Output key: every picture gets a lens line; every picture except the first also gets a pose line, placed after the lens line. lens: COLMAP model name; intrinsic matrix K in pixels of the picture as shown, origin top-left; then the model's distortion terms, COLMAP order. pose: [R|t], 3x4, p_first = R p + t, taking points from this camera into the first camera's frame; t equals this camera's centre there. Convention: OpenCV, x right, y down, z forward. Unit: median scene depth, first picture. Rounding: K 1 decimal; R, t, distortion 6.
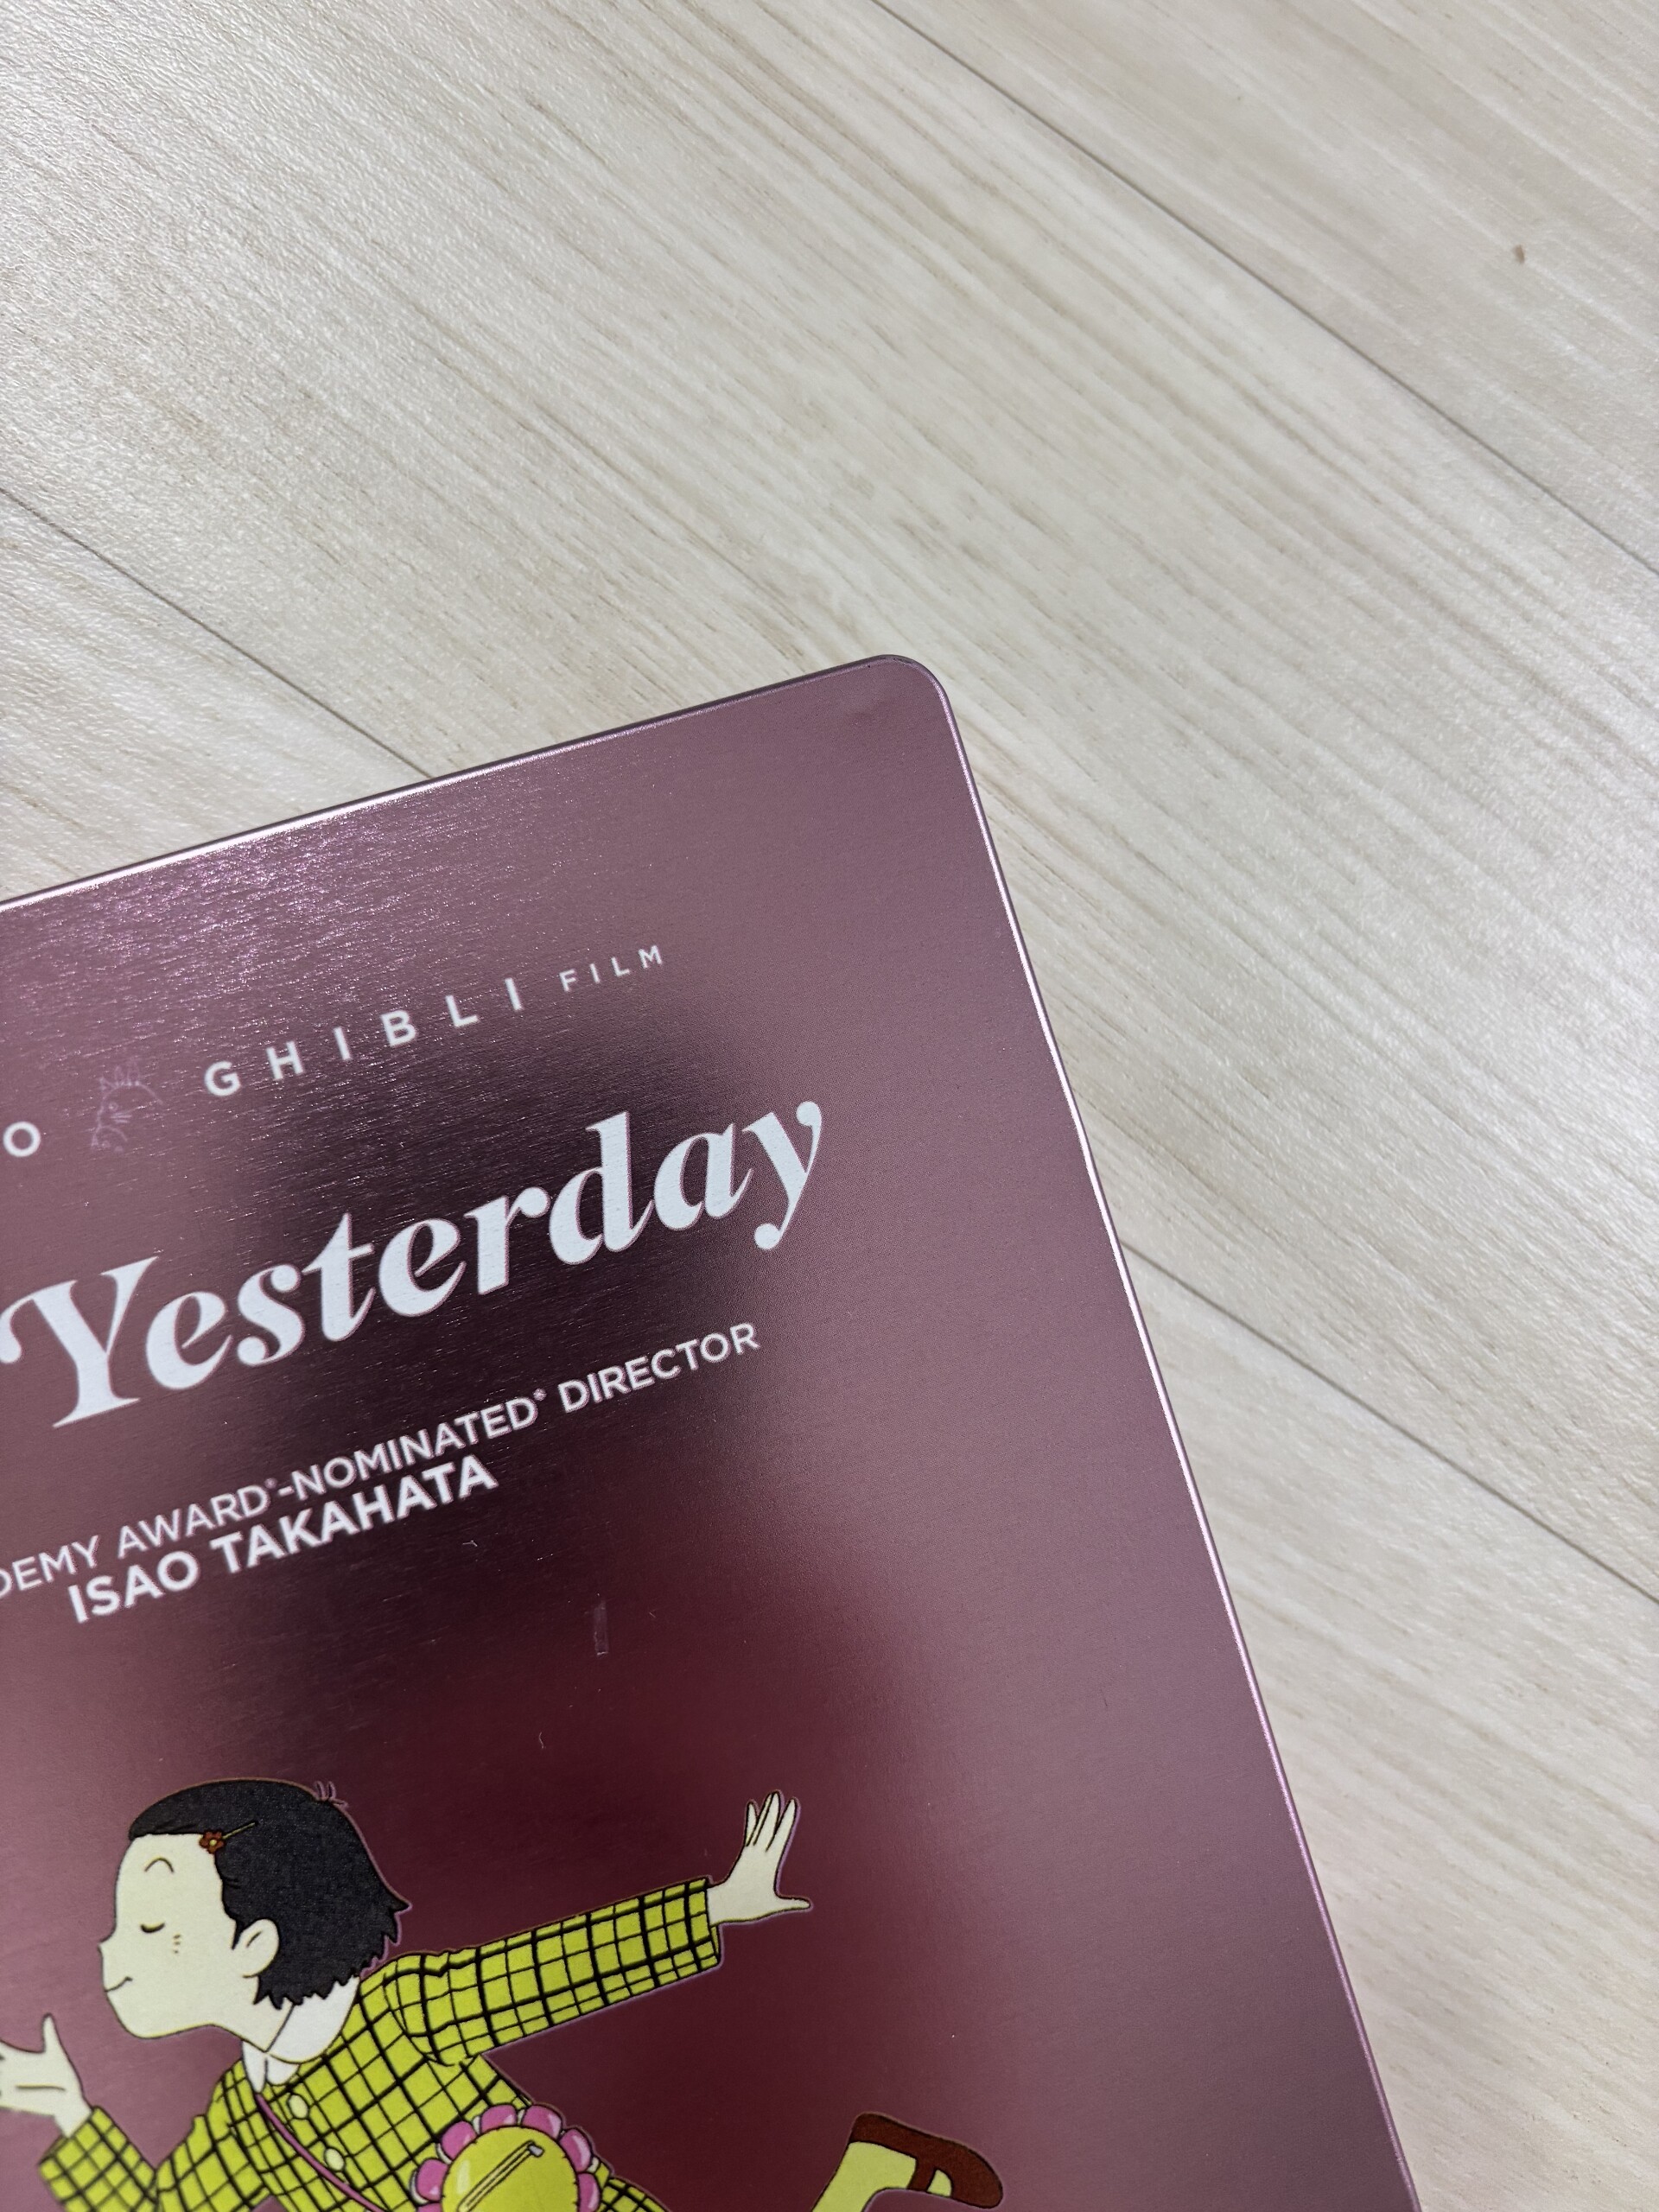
lens RADIAL K [[1698.8, 0, 741.2], [0, 1698.8, 1102.6], [0, 0, 1]] dist [-0.033241, 0.005169]
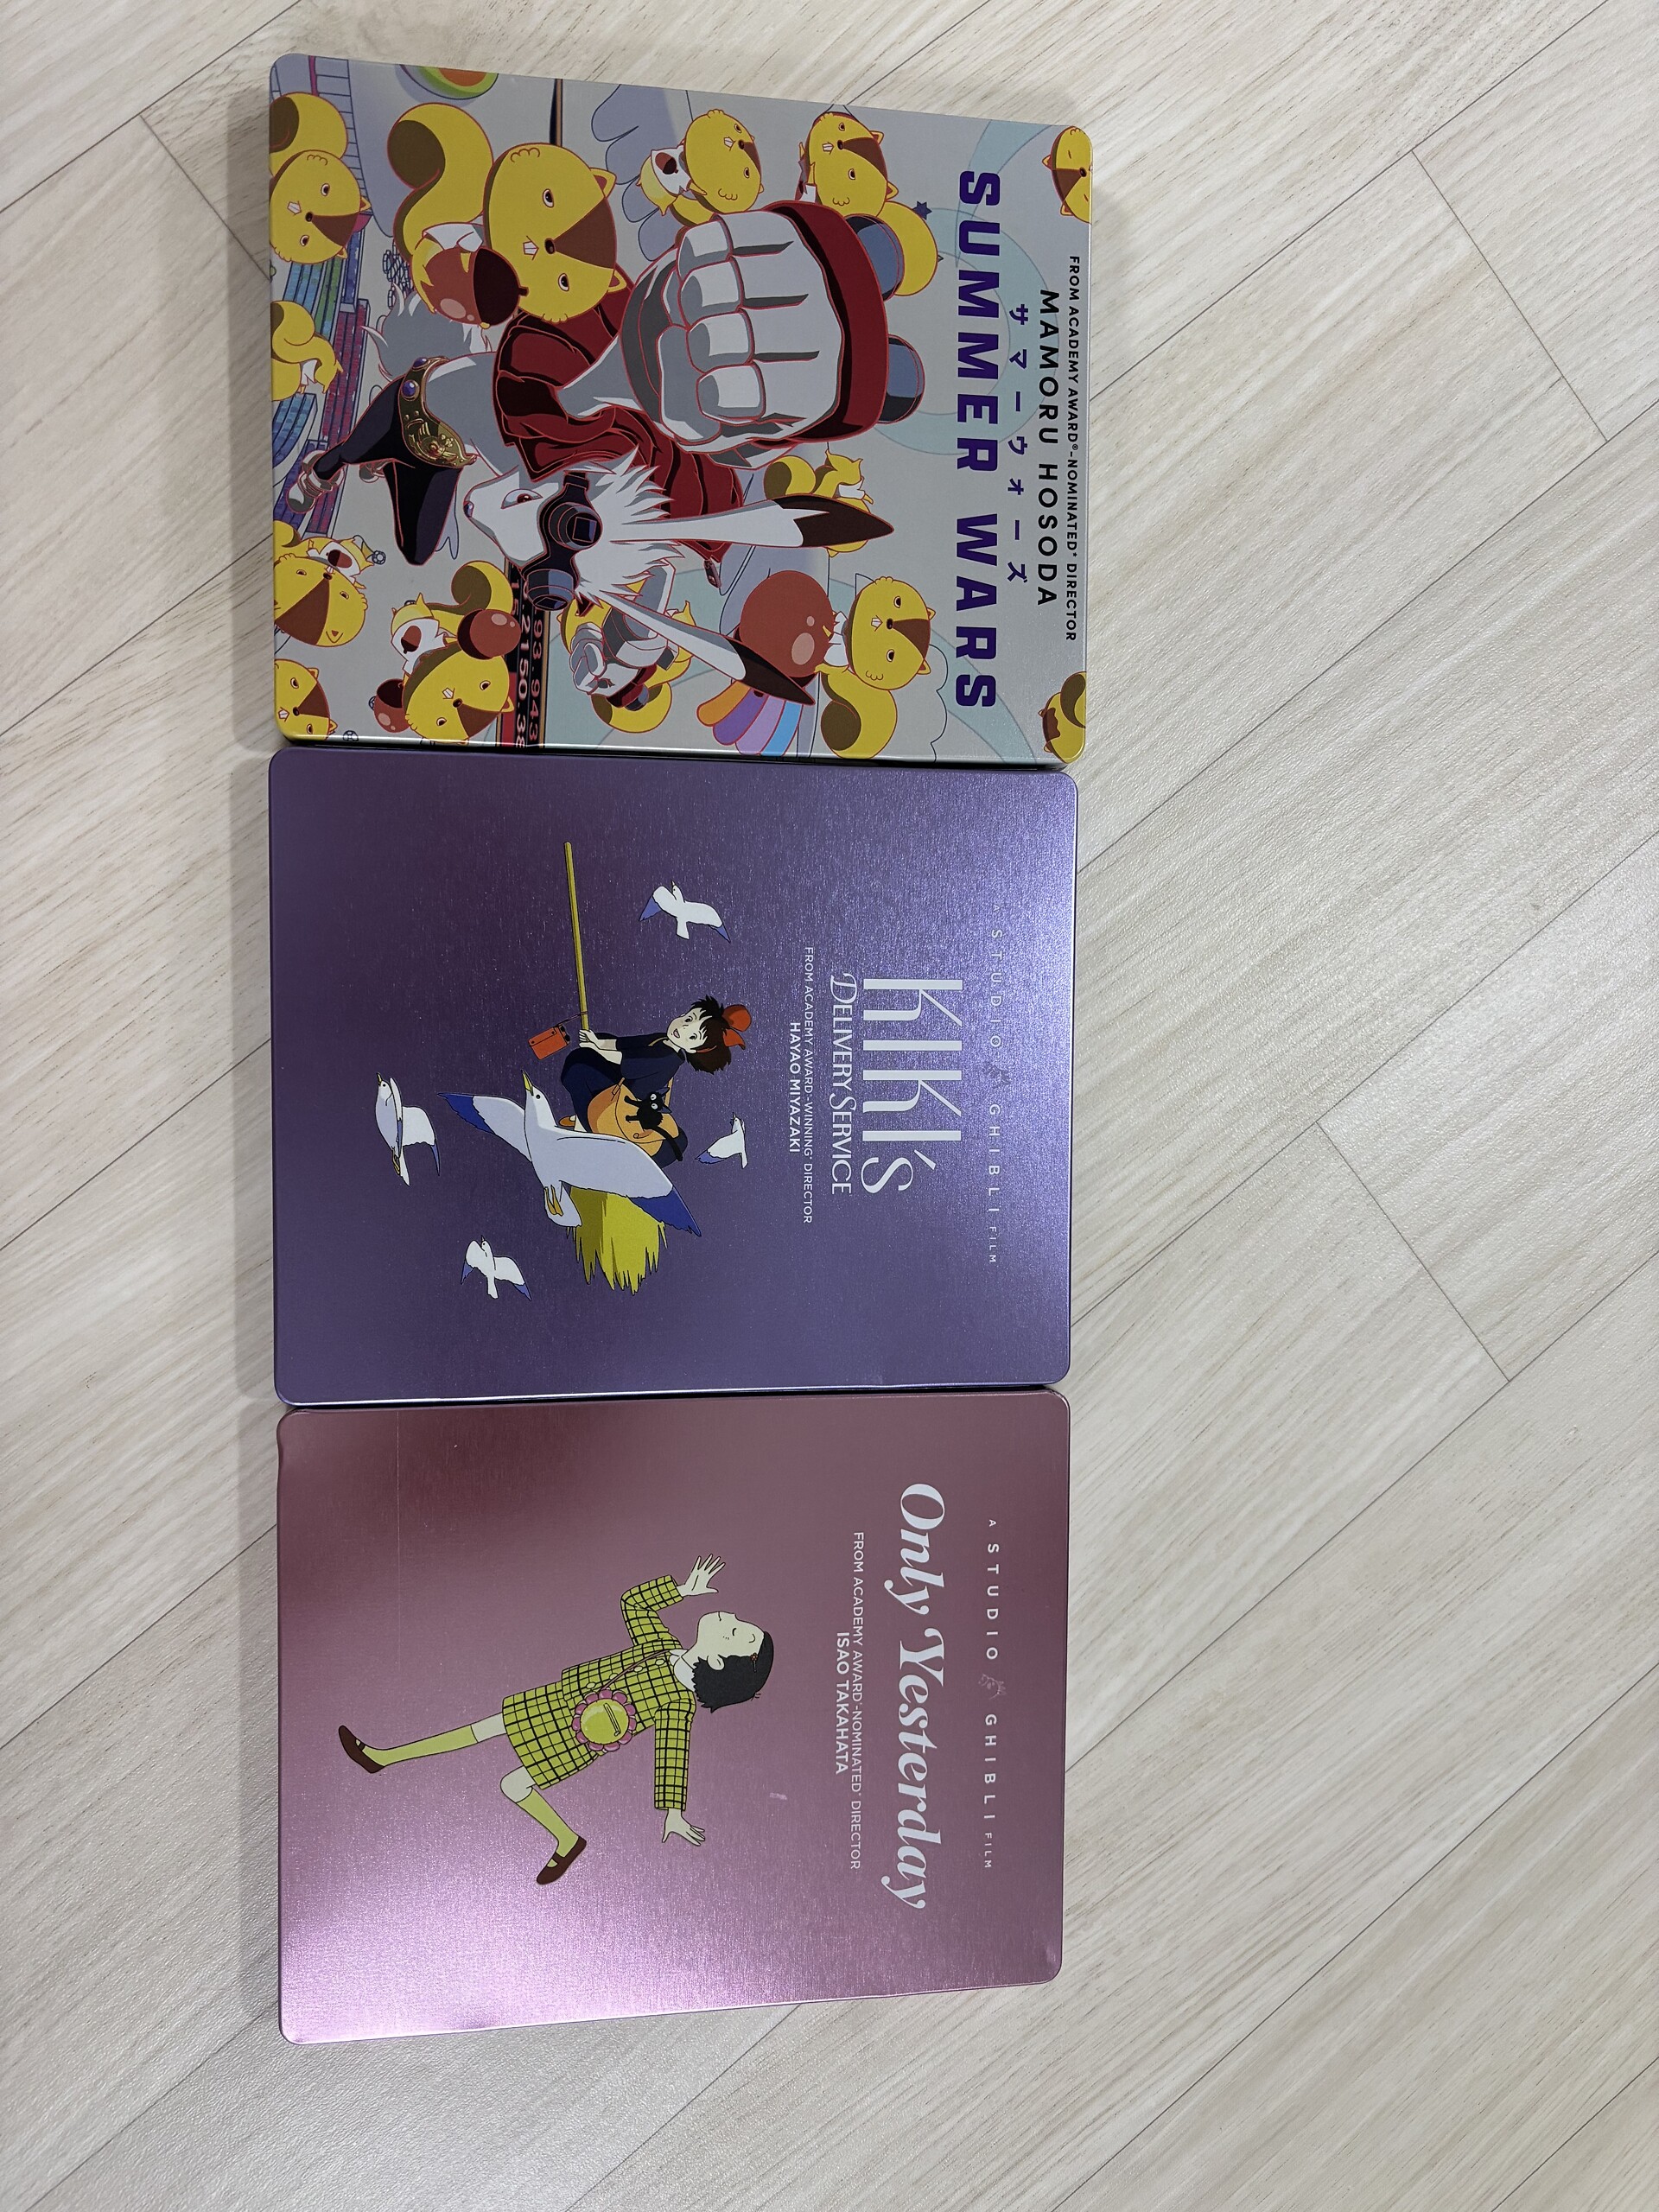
lens RADIAL K [[1672.3, 0, 829.5], [0, 1672.3, 1106.0], [0, 0, 1]] dist [0.045190, -0.084821]
pose [[-0.280787, 0.952684, -0.116411, -0.923498], [-0.948606, -0.293918, -0.117299, 0.936655], [-0.145965, 0.077492, 0.986250, -2.007337]]
